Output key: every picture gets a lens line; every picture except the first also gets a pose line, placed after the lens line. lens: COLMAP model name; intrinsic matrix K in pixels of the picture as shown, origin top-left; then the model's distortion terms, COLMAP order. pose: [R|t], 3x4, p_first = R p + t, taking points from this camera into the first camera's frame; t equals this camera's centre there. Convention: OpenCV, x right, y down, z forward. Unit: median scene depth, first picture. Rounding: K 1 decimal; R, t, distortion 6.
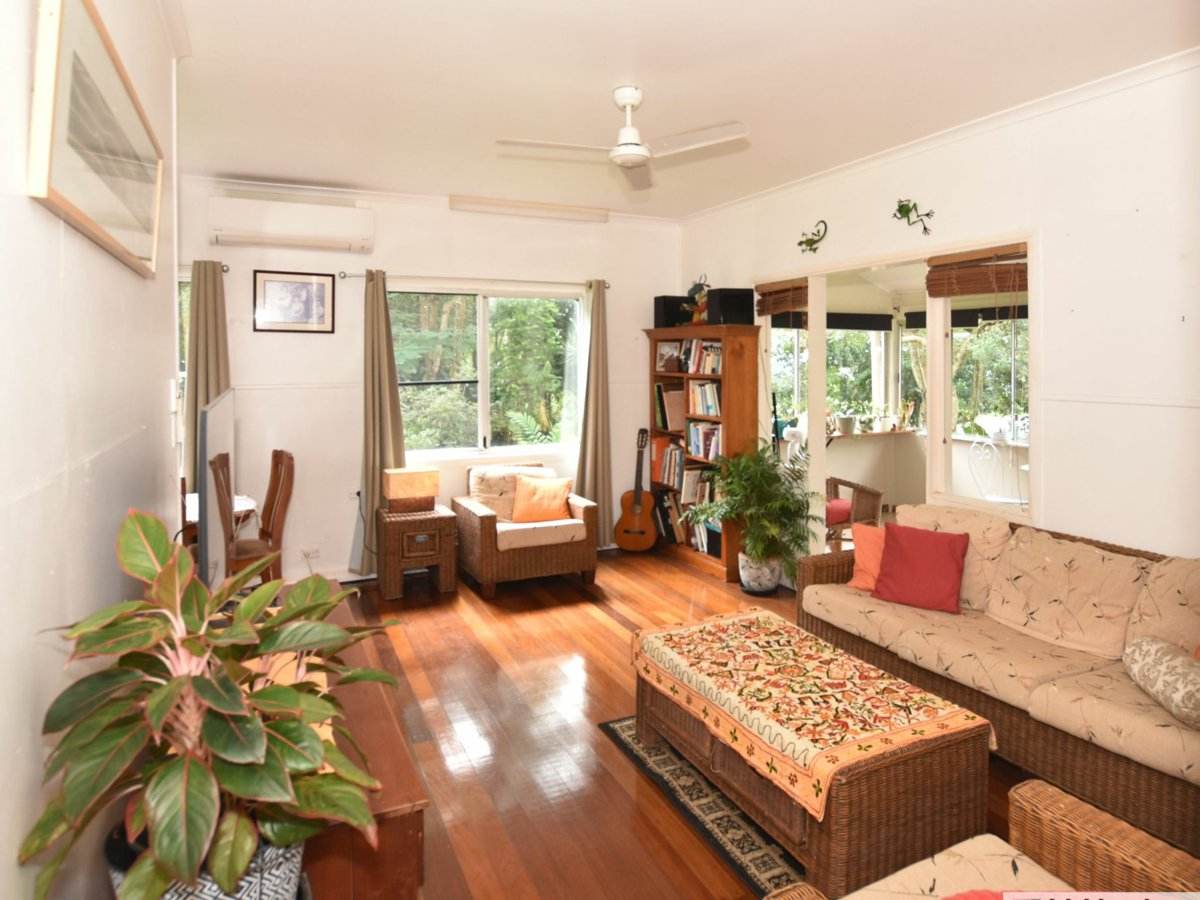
lens RADIAL K [[725.2, 0, 599.8], [0, 725.2, 457.6], [0, 0, 1]] dist [0.010270, 0.001627]
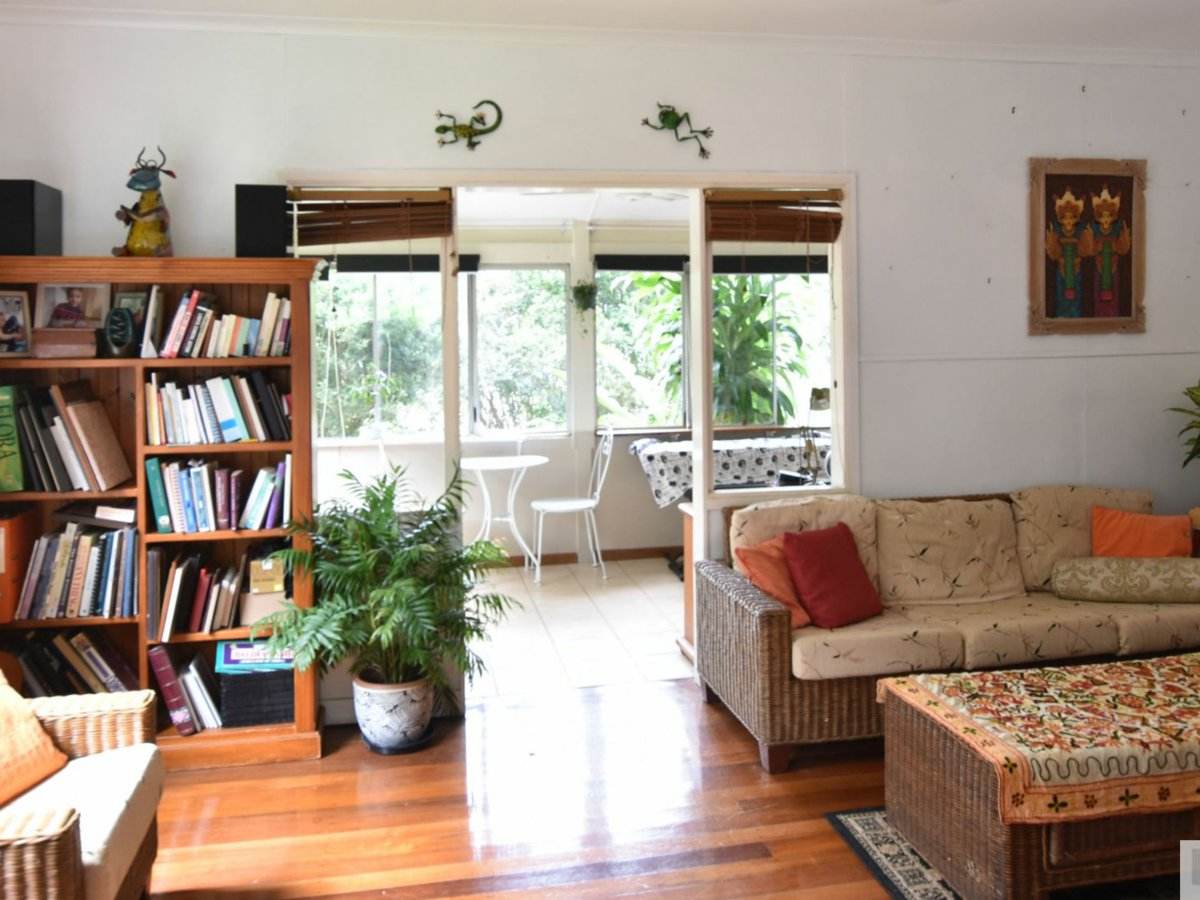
lens RADIAL K [[1083.3, 0, 599.8], [0, 1083.3, 442.1], [0, 0, 1]] dist [0.038206, 0.000240]
pose [[0.263353, -0.113612, 0.957986, -0.703522], [0.143681, 0.986584, 0.077506, -0.115956], [-0.953940, 0.117233, 0.276144, 0.821197]]
